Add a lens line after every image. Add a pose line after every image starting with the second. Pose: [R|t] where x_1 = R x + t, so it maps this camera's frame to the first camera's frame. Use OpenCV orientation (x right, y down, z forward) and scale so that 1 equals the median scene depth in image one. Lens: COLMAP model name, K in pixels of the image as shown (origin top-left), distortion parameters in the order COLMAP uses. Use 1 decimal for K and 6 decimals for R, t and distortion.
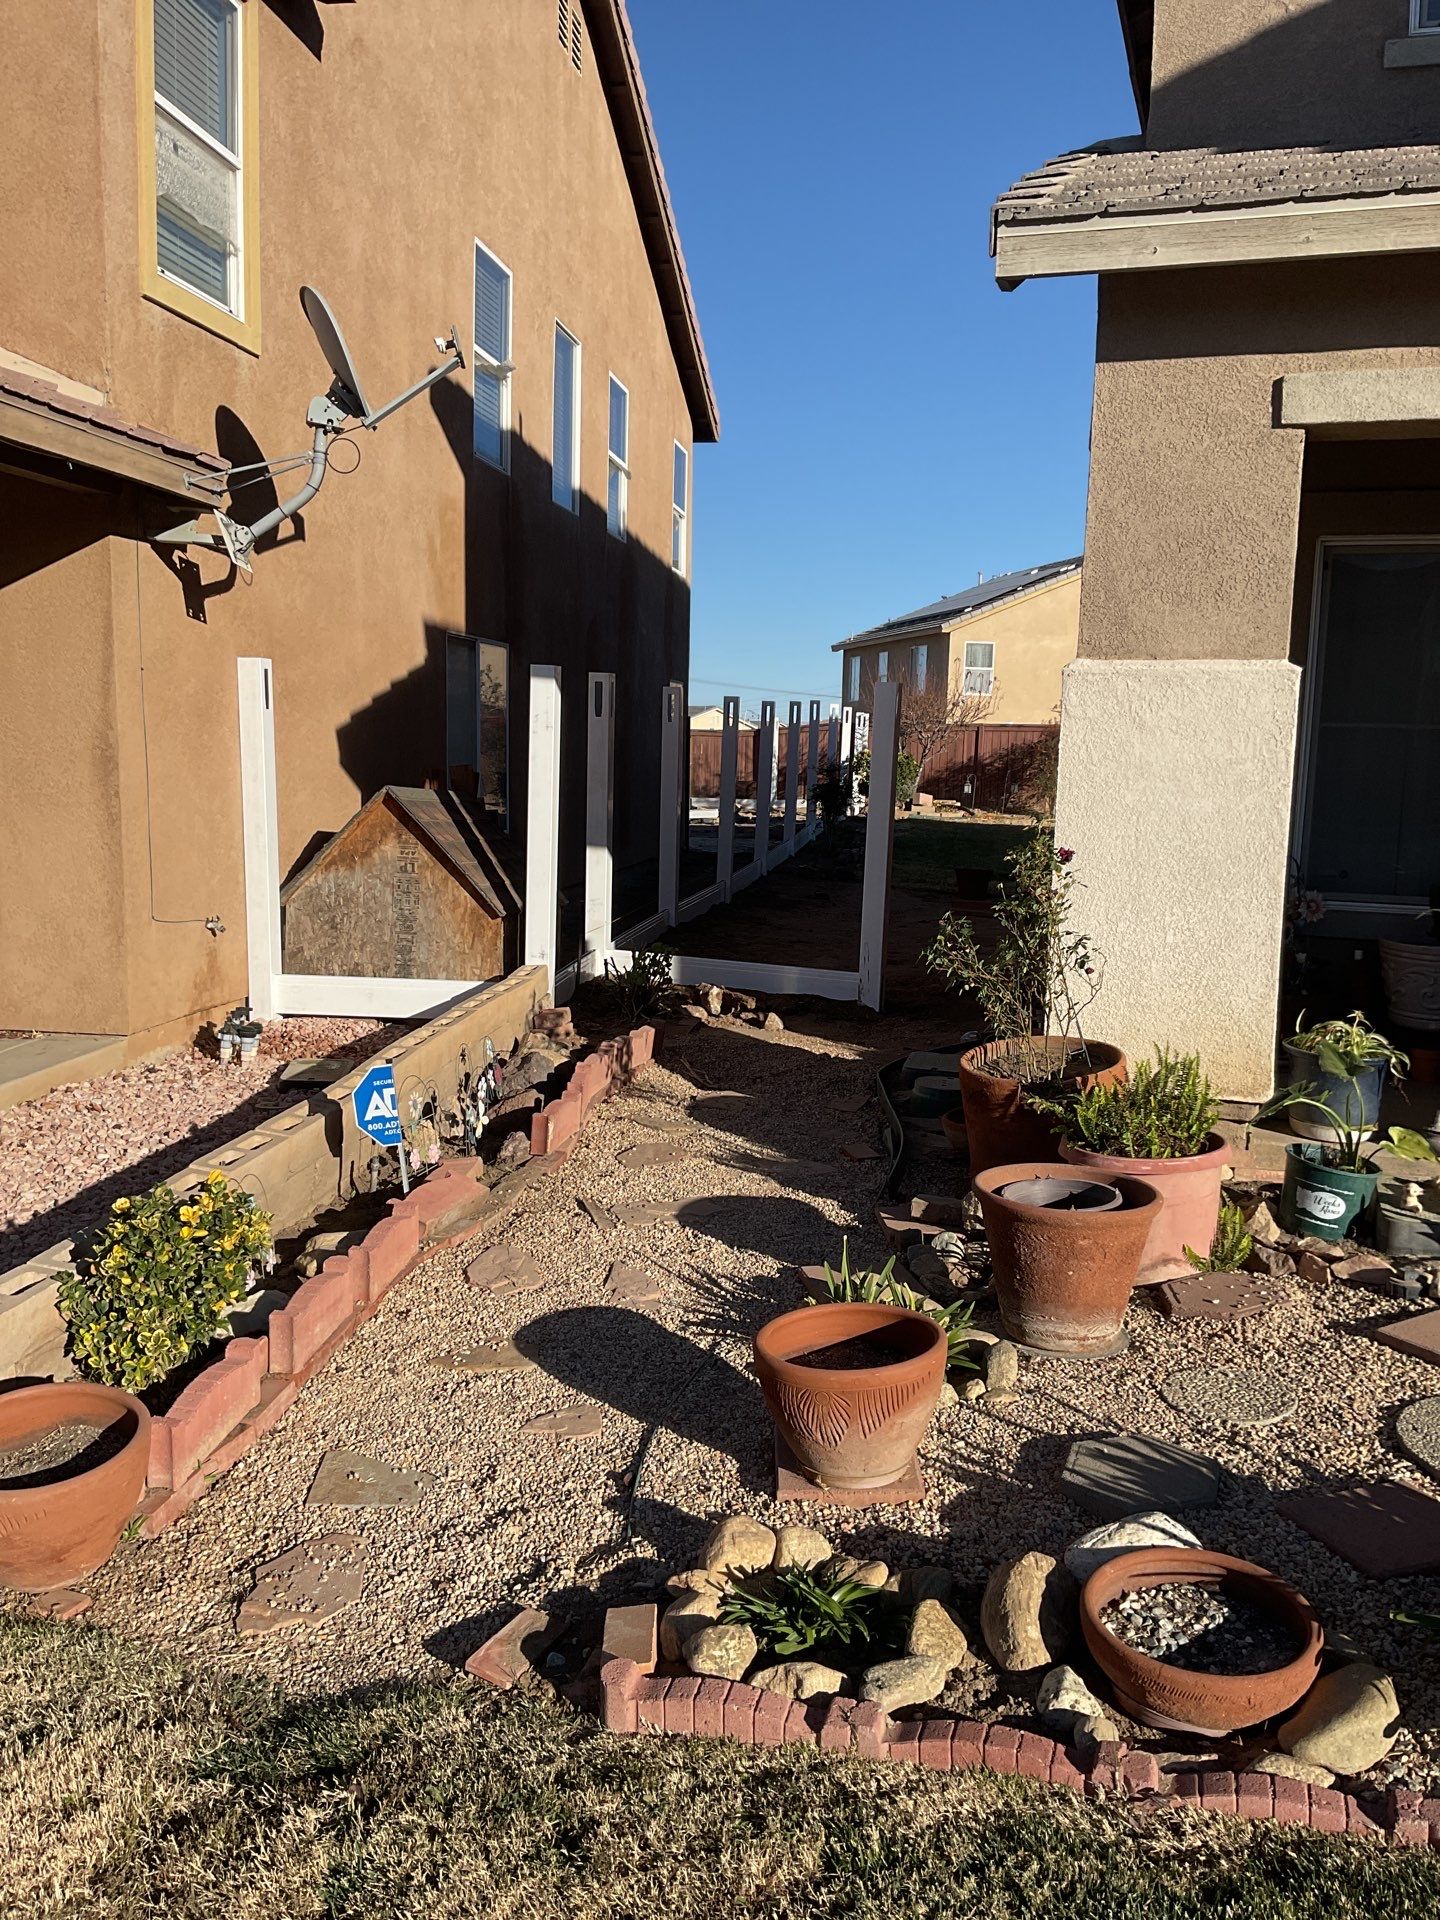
lens RADIAL K [[1567.1, 0, 719.1], [0, 1567.1, 959.1], [0, 0, 1]] dist [0.063881, -0.106649]
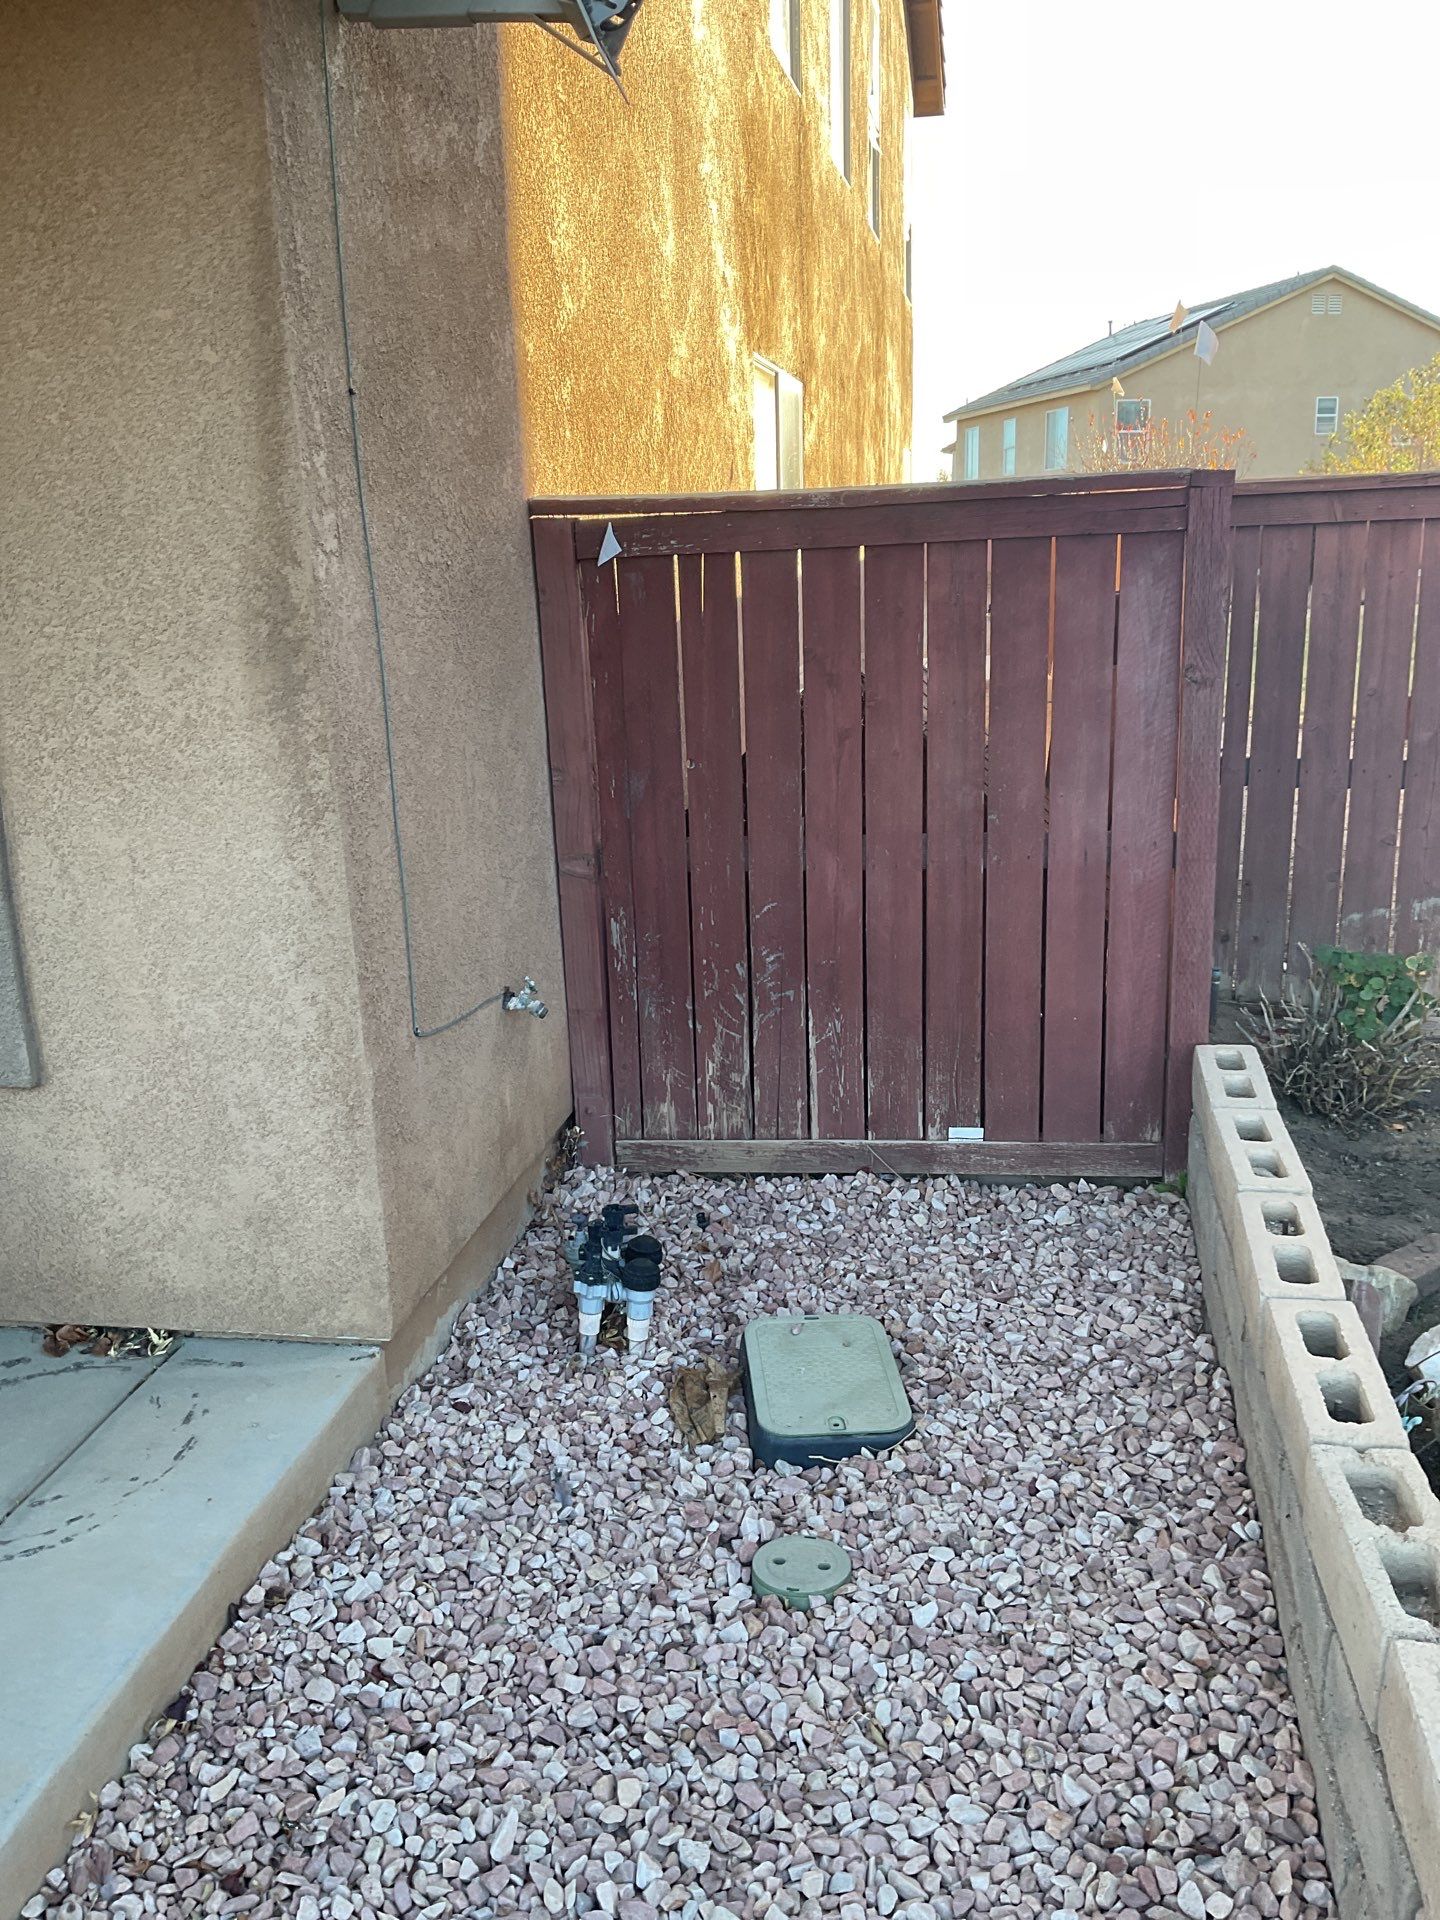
lens RADIAL K [[1567.1, 0, 720.1], [0, 1567.1, 956.4], [0, 0, 1]] dist [0.063881, -0.106649]
pose [[0.998523, -0.041201, -0.035419, -0.255872], [0.045234, 0.991516, 0.121862, -0.088144], [0.030097, -0.123284, 0.991915, 0.580855]]
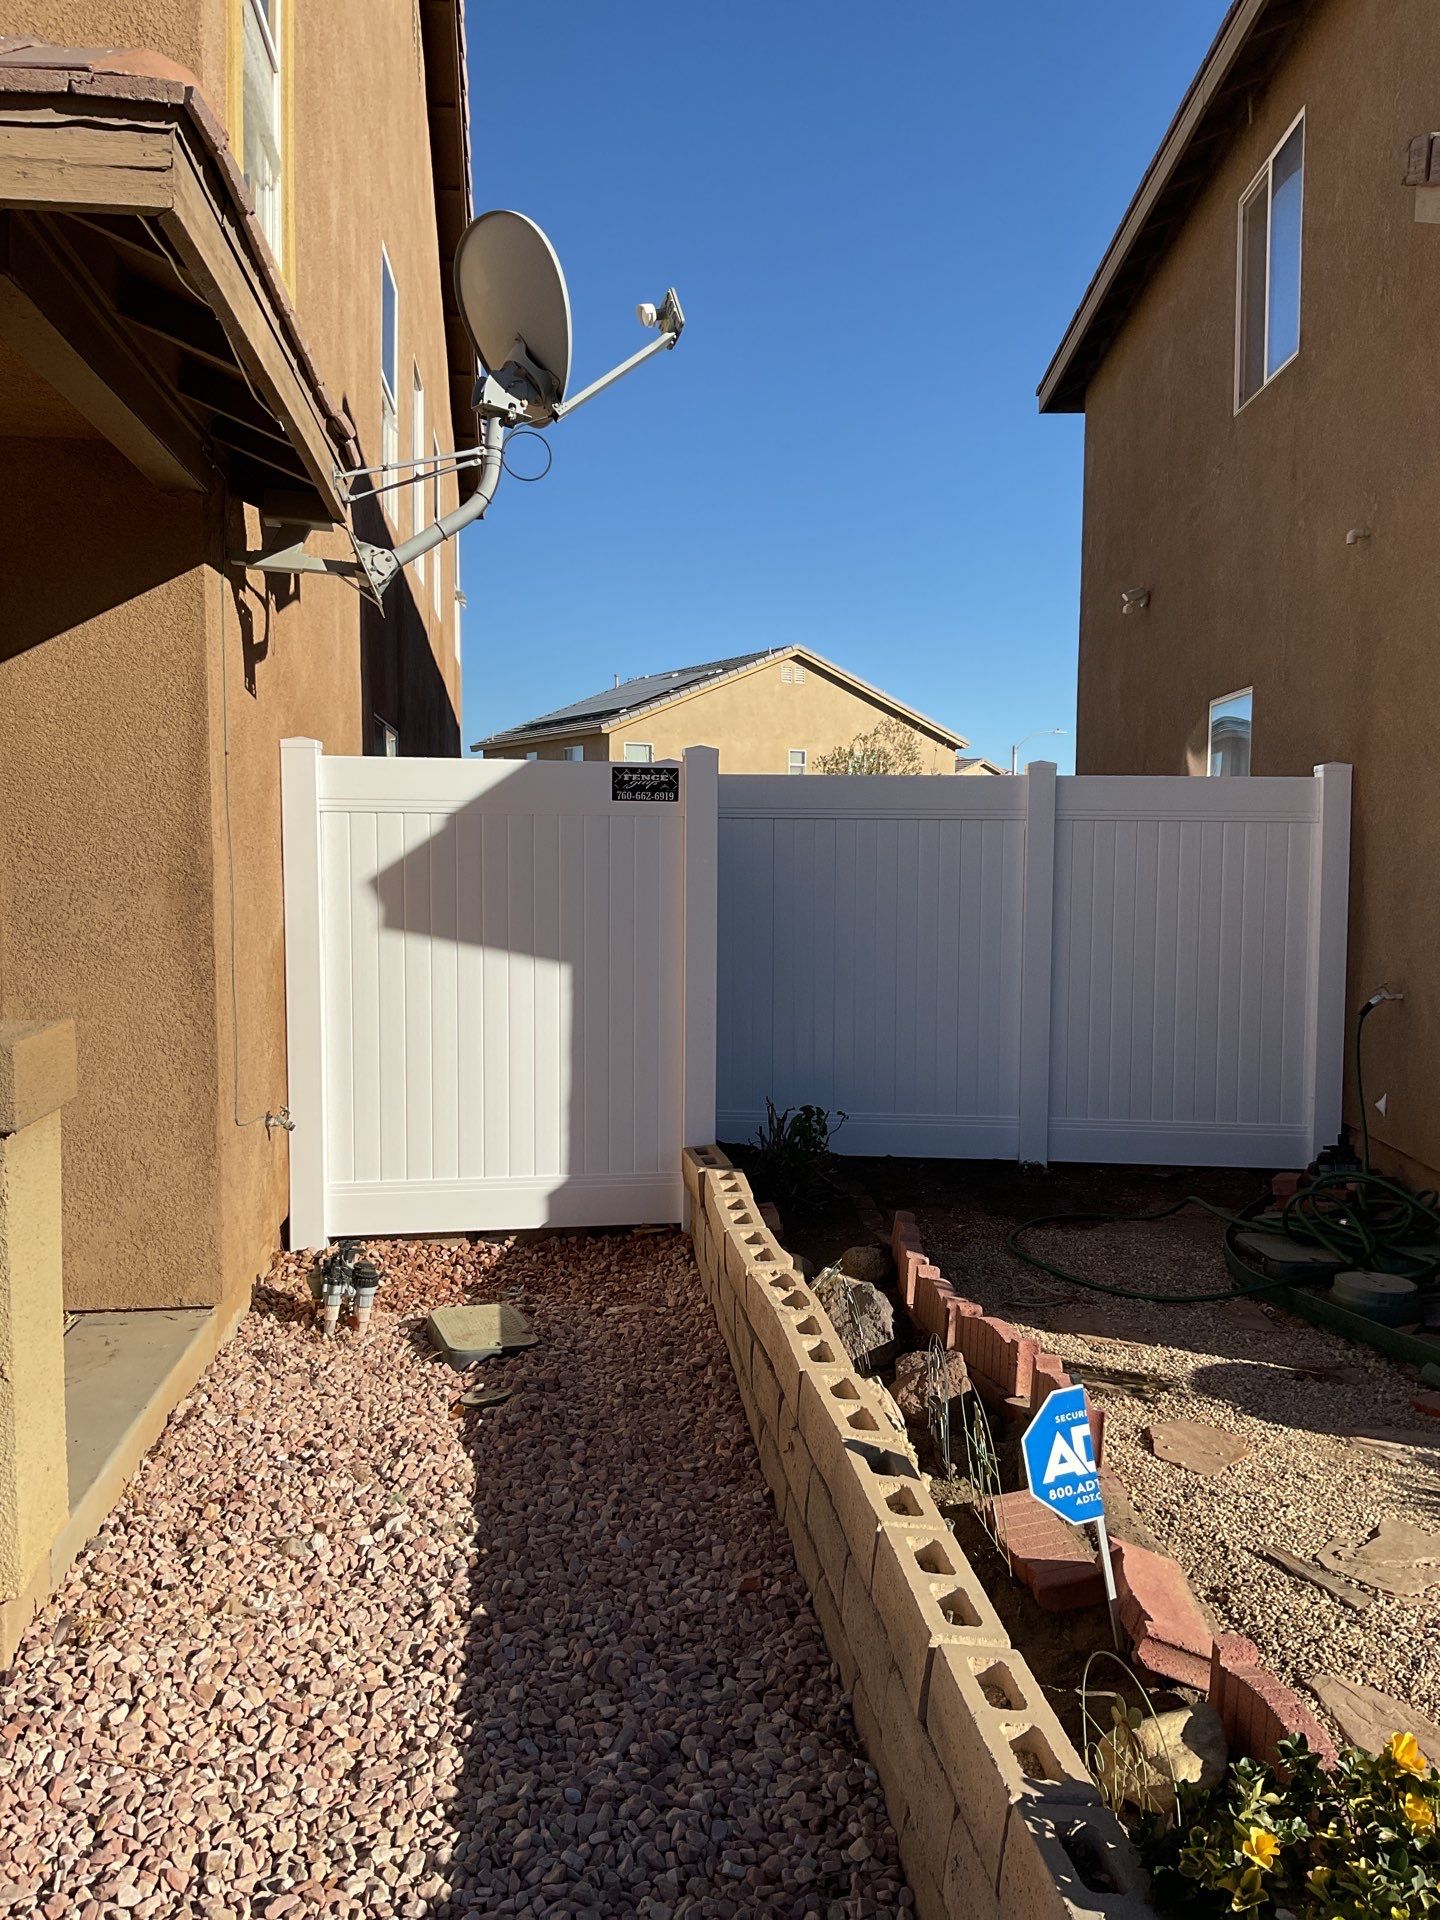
lens RADIAL K [[1567.1, 0, 728.6], [0, 1567.1, 946.9], [0, 0, 1]] dist [0.063881, -0.106649]
pose [[0.961249, -0.029253, 0.274123, -0.326469], [0.048711, 0.996732, -0.064443, -0.045136], [-0.271342, 0.075298, 0.959533, 0.285643]]
